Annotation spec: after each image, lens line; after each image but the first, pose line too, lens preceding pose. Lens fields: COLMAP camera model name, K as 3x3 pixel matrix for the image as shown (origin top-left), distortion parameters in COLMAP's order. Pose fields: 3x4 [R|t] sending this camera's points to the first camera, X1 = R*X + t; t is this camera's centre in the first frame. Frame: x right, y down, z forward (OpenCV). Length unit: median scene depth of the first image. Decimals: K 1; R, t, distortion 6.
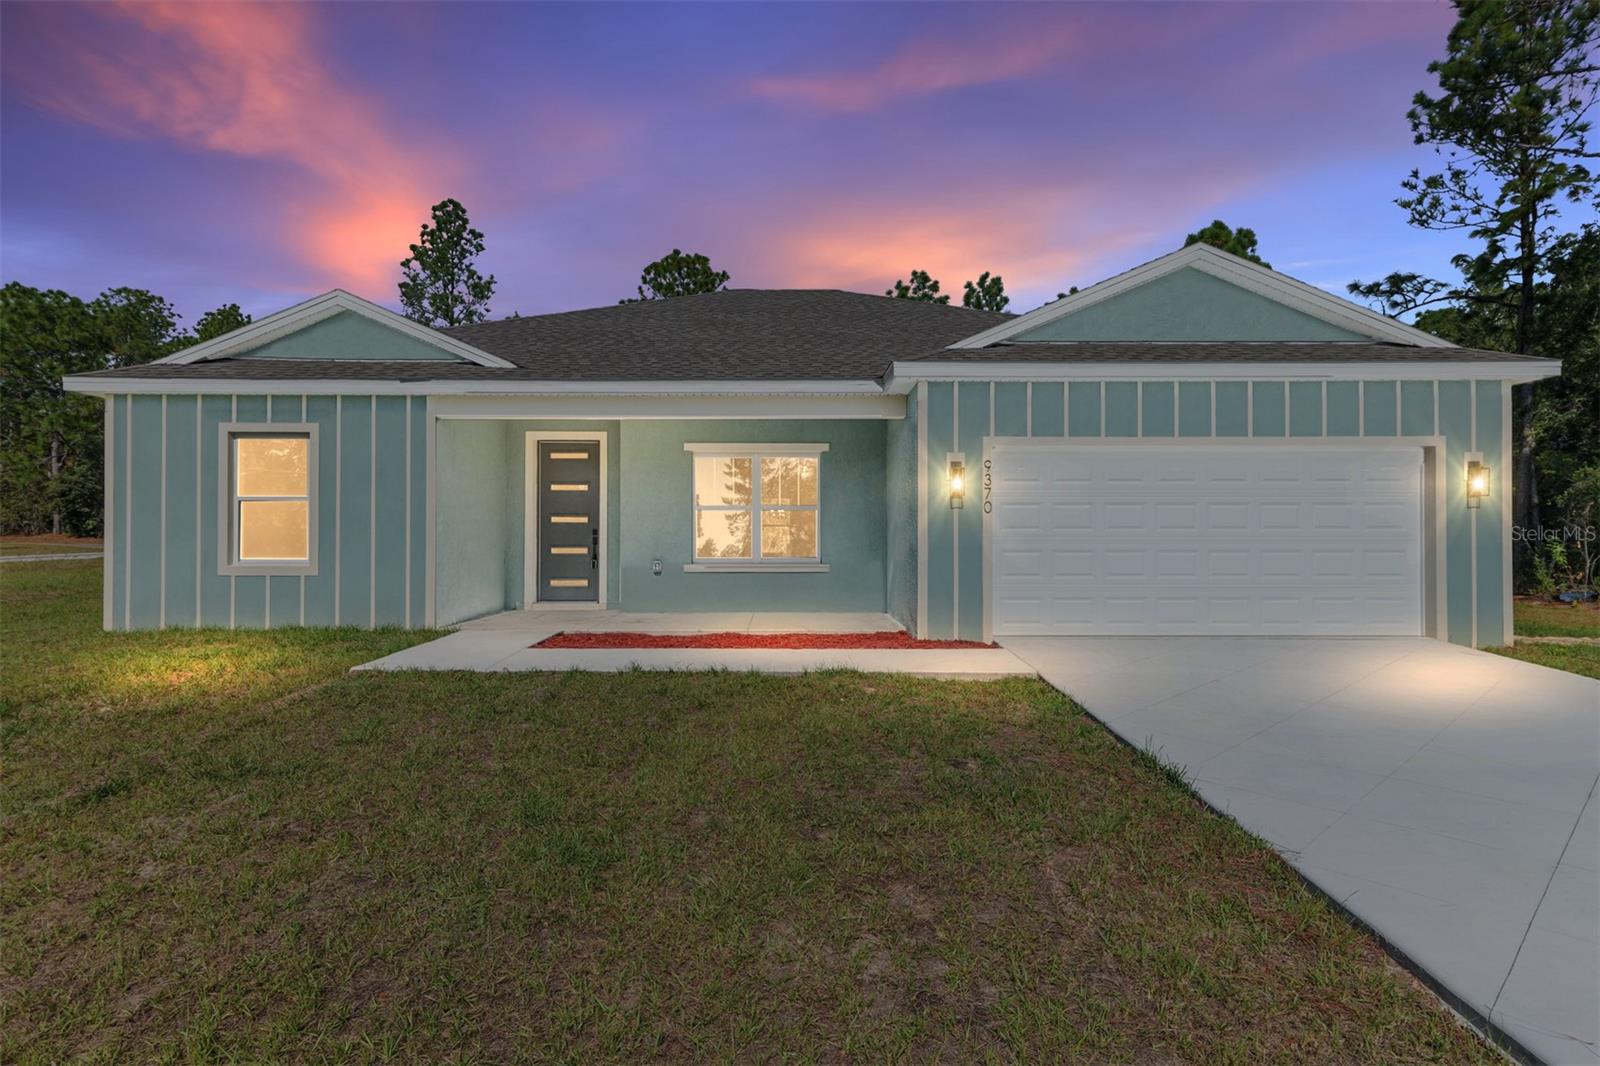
lens RADIAL K [[954.2, 0, 800.5], [0, 954.2, 512.1], [0, 0, 1]] dist [0.028955, 0.000216]
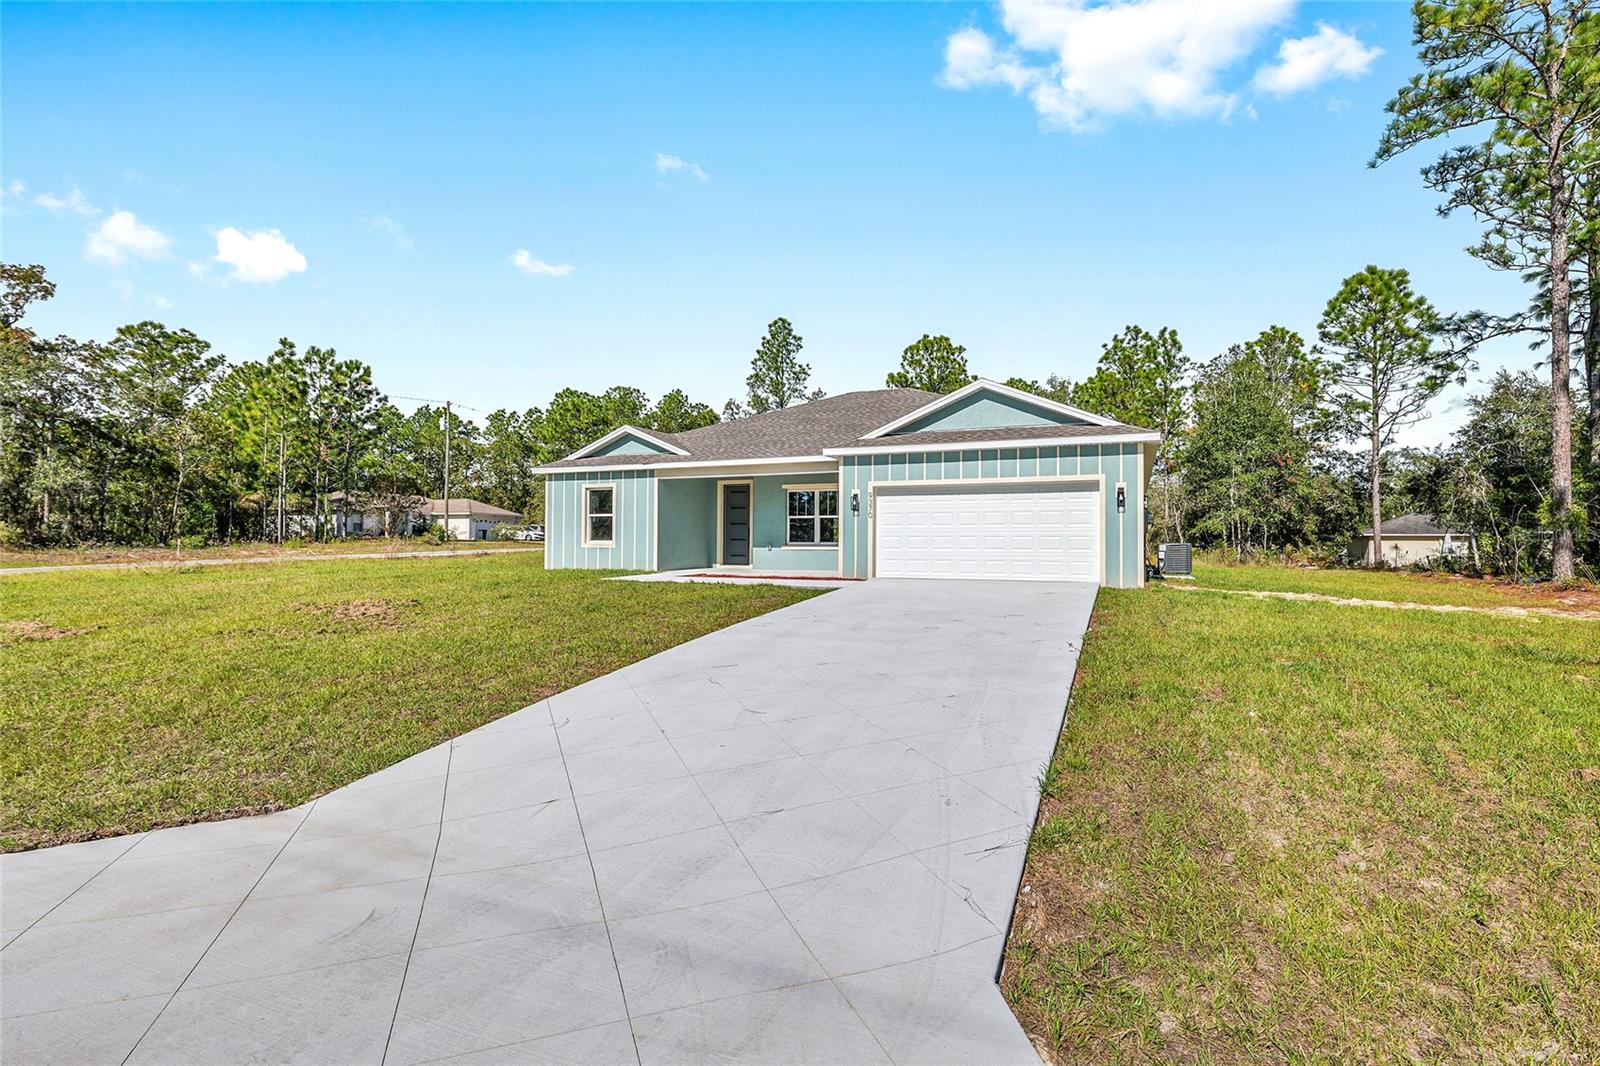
lens RADIAL K [[776.0, 0, 797.7], [0, 776.0, 523.9], [0, 0, 1]] dist [0.016432, -0.000404]
pose [[0.917668, -0.007267, -0.397282, 0.151406], [0.008515, 0.999963, 0.001377, 0.002145], [0.397258, -0.004647, 0.917695, -0.130175]]
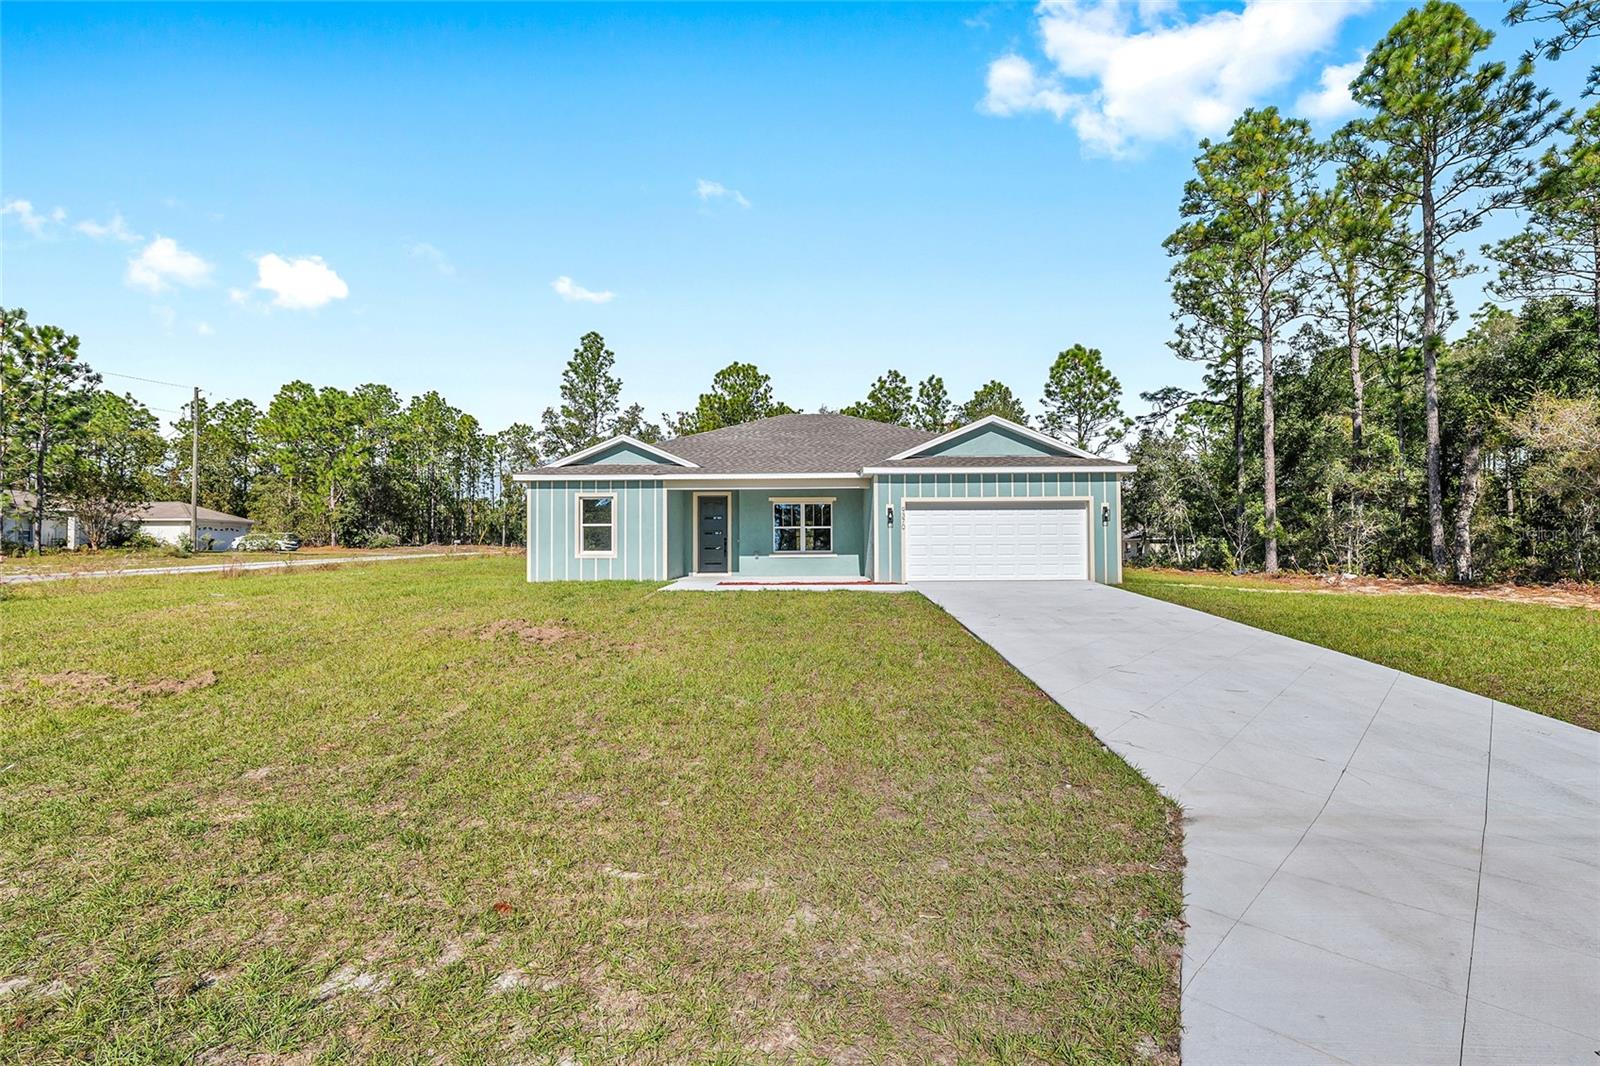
lens RADIAL K [[711.3, 0, 803.2], [0, 711.3, 523.6], [0, 0, 1]] dist [0.012096, 0.000204]
pose [[0.999893, -0.006125, -0.013265, -0.006481], [0.006035, 0.999958, -0.006856, -0.000580], [0.013306, 0.006775, 0.999889, -0.164407]]
